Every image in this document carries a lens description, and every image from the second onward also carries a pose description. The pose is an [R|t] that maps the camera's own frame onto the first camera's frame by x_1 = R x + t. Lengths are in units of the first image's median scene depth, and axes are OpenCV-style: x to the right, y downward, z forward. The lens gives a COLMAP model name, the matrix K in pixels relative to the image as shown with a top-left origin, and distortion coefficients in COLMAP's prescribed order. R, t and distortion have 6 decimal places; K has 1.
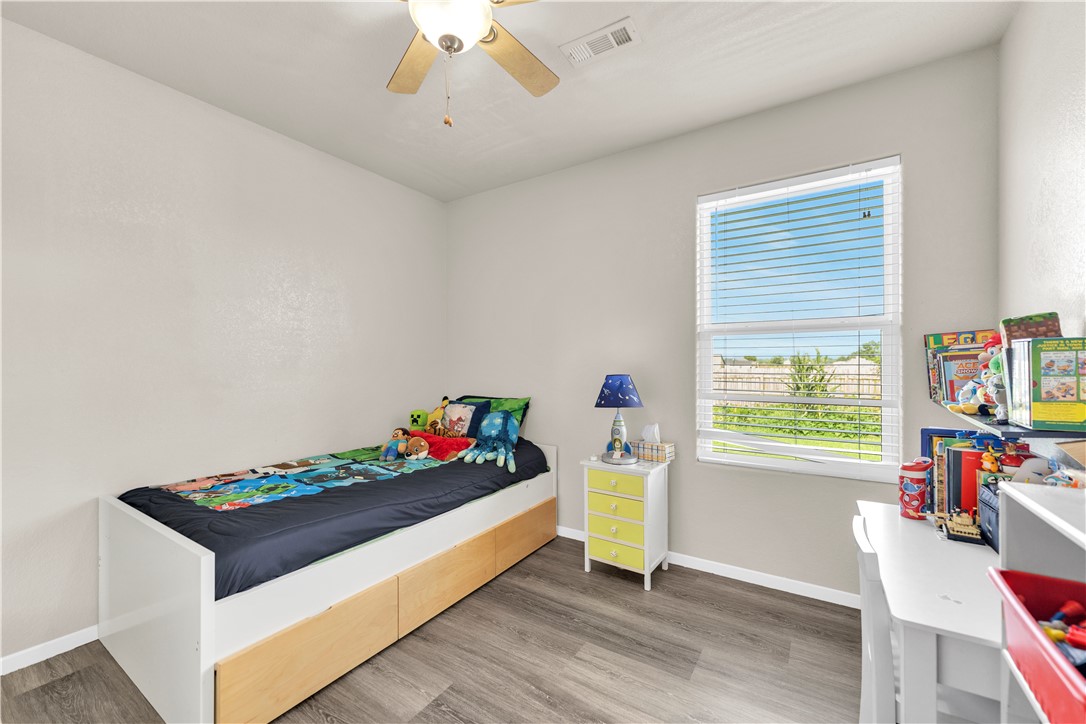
lens RADIAL K [[443.9, 0, 545.1], [0, 443.9, 361.6], [0, 0, 1]] dist [0.000142, 0.000174]
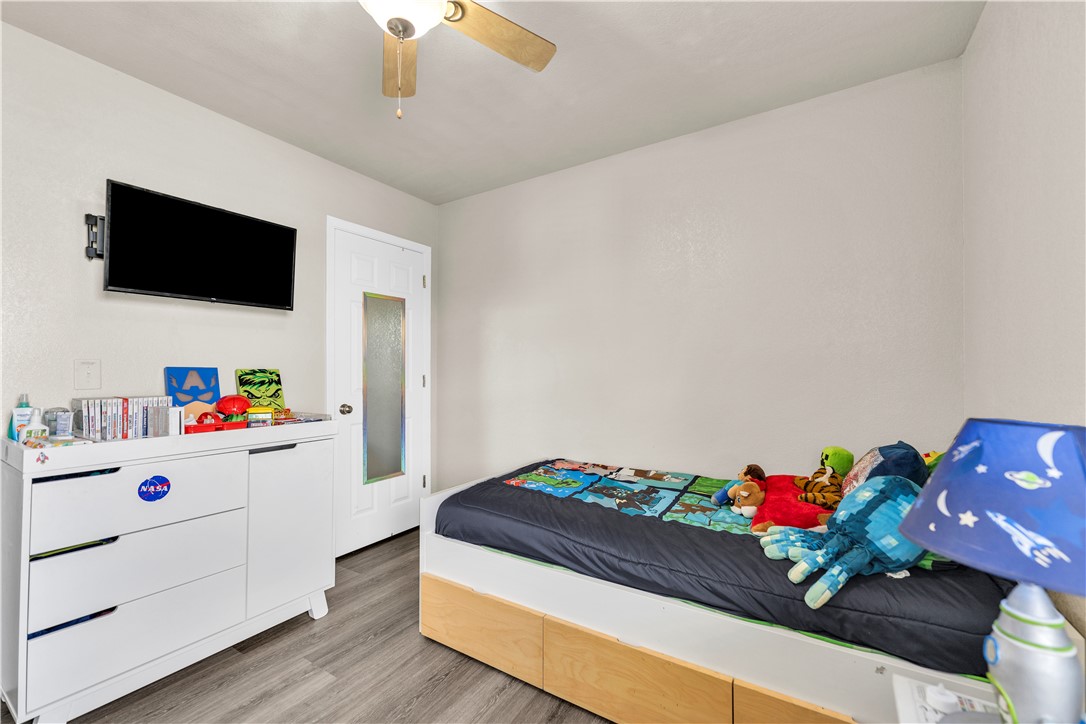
lens RADIAL K [[443.9, 0, 544.9], [0, 443.9, 363.8], [0, 0, 1]] dist [0.000142, 0.000174]
pose [[0.010195, -0.014908, -0.999837, 0.517517], [0.001709, 0.999888, -0.014891, -0.000199], [0.999947, -0.001556, 0.010219, 0.936550]]
